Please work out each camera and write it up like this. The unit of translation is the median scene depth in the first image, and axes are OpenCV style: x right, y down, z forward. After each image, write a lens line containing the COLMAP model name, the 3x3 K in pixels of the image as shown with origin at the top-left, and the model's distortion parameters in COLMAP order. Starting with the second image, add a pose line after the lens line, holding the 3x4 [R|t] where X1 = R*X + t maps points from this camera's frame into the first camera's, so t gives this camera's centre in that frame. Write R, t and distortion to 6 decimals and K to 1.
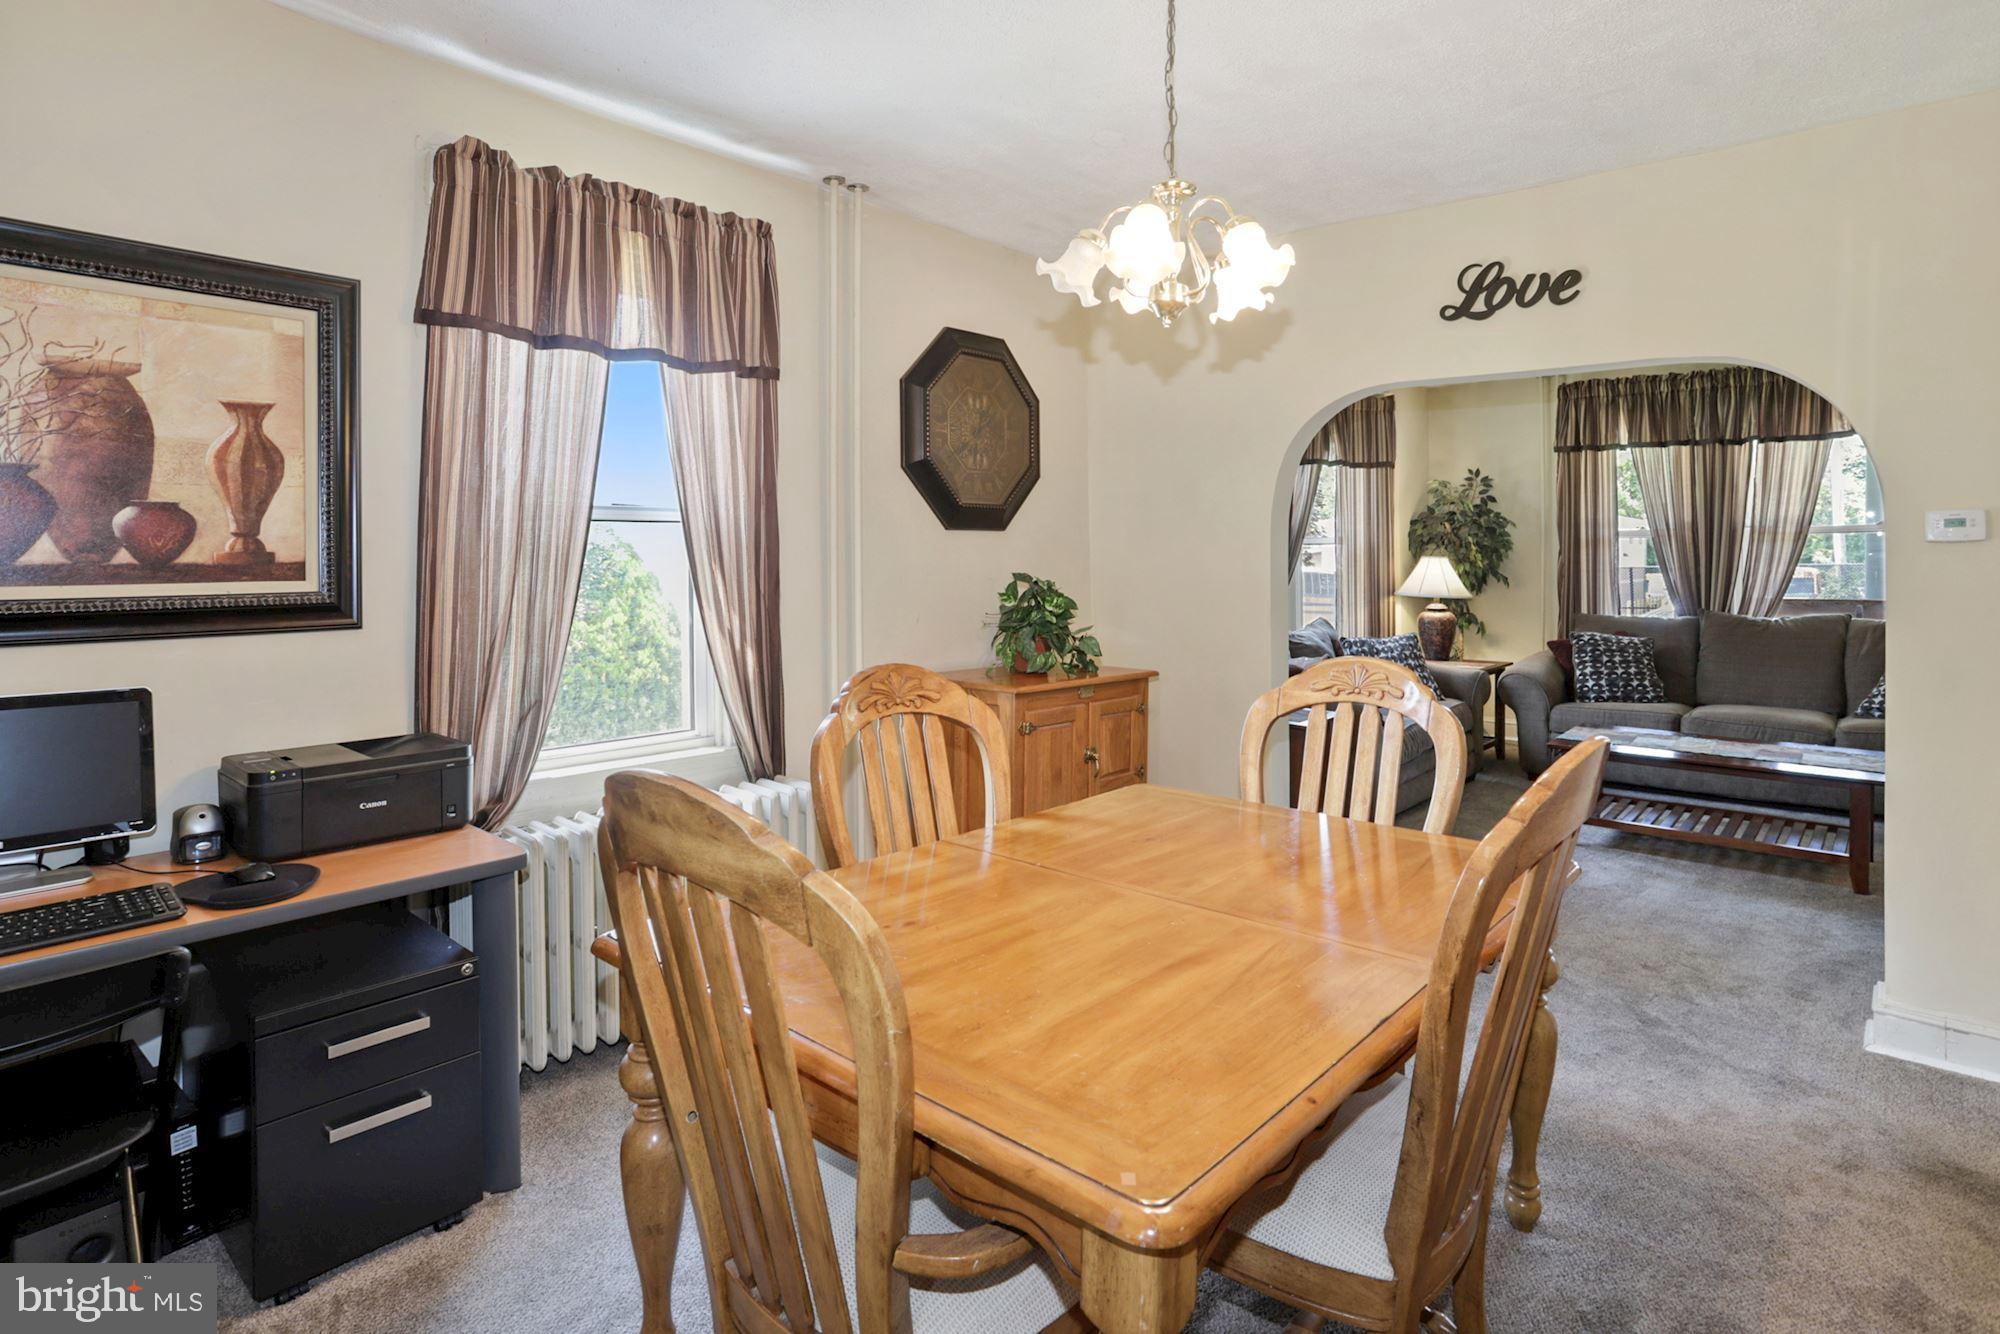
lens RADIAL K [[1044.9, 0, 1035.8], [0, 1044.9, 593.9], [0, 0, 1]] dist [-0.013490, 0.000678]
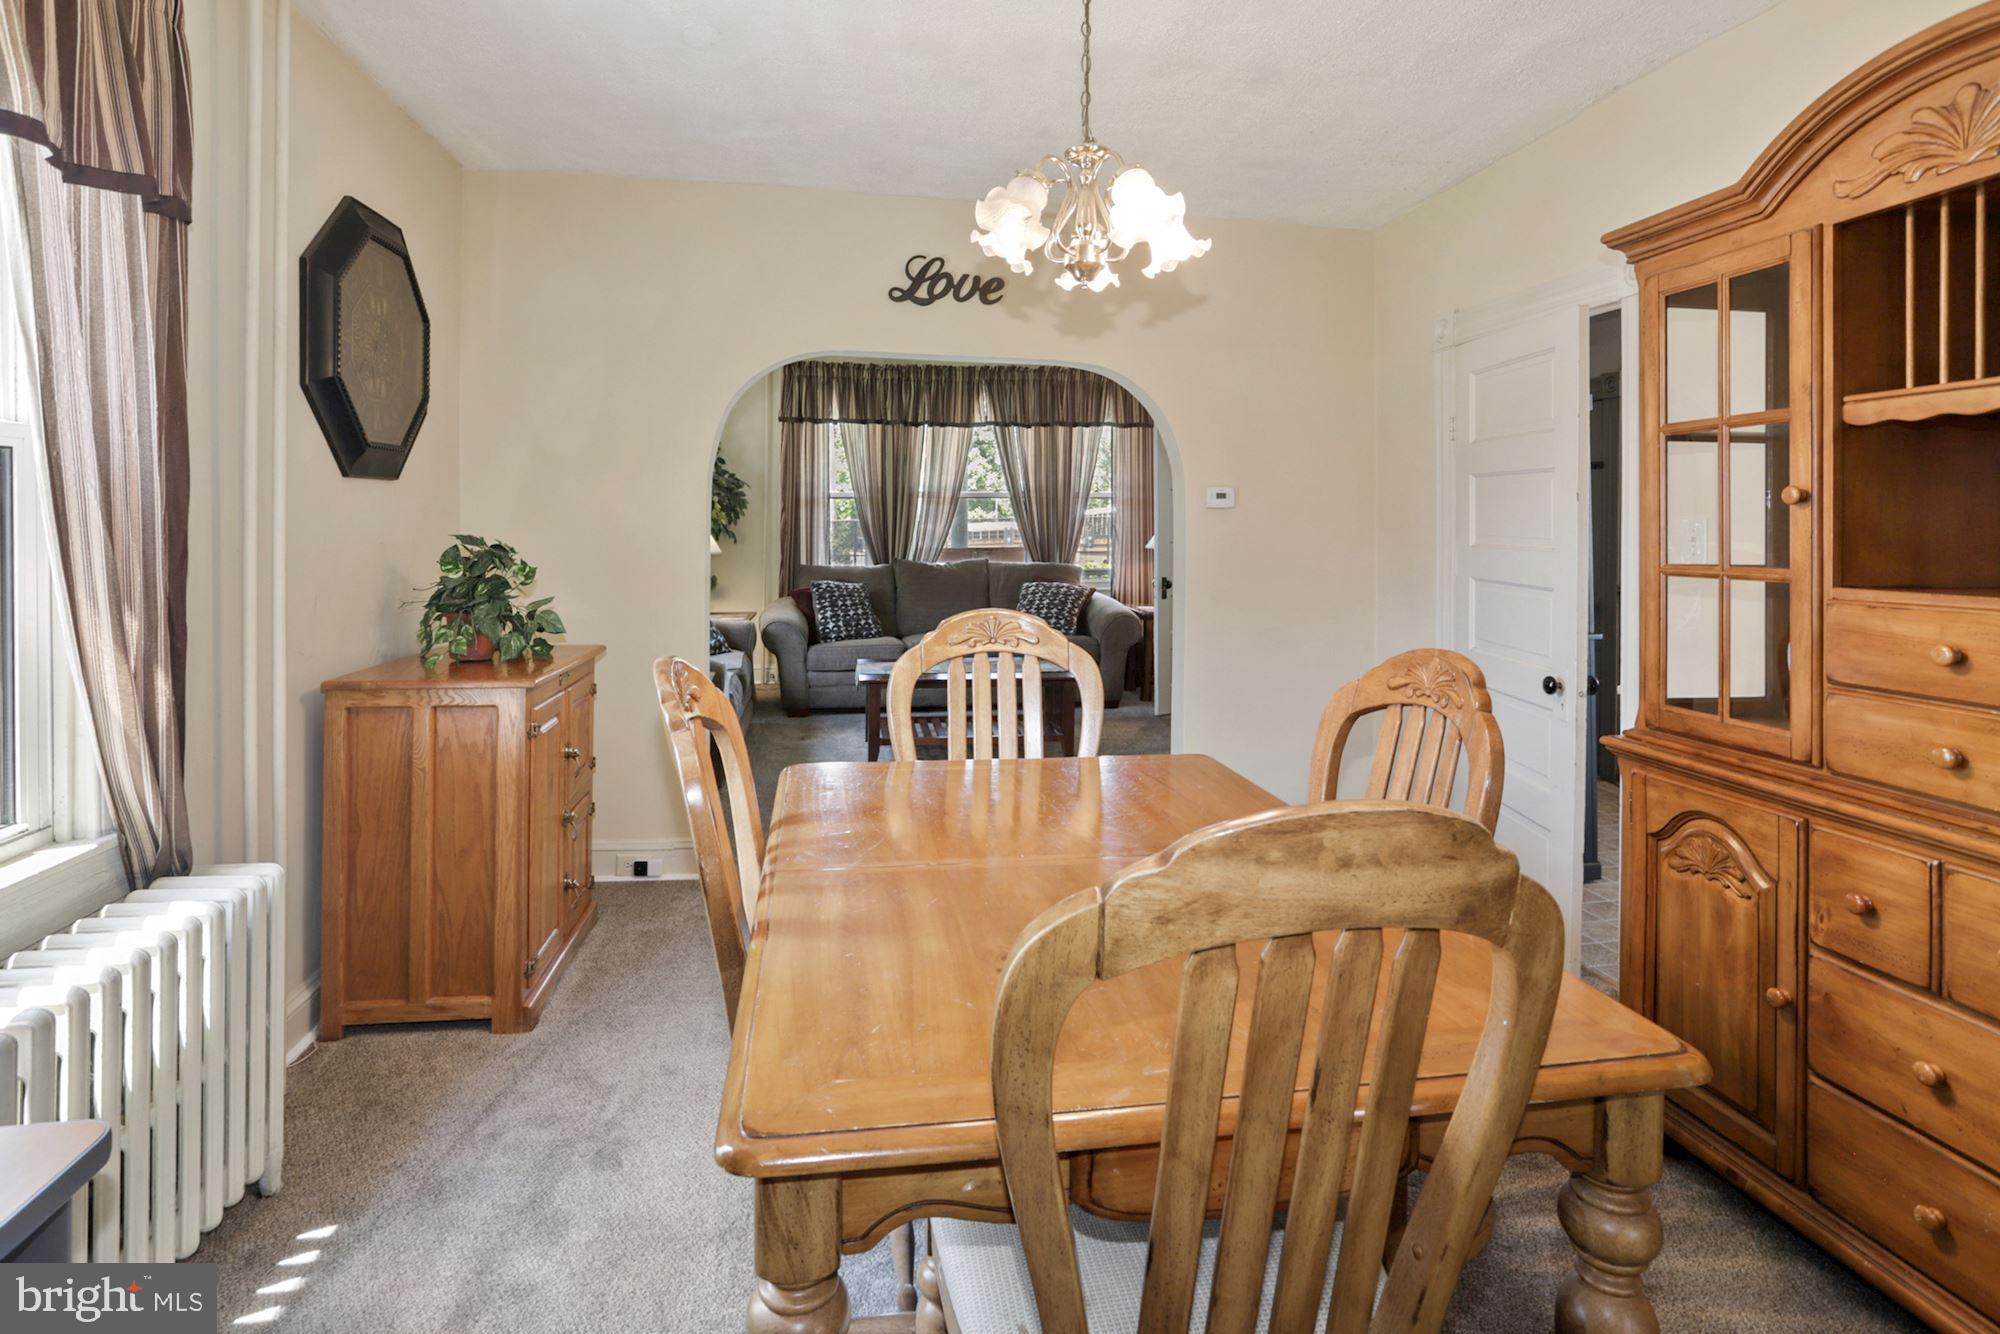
lens RADIAL K [[1017.6, 0, 991.5], [0, 1017.6, 539.0], [0, 0, 1]] dist [-0.015769, 0.000657]
pose [[0.653921, -0.014047, 0.756432, -0.196858], [0.022104, 0.999756, -0.000543, -0.004829], [-0.756240, 0.017075, 0.654072, 0.125812]]
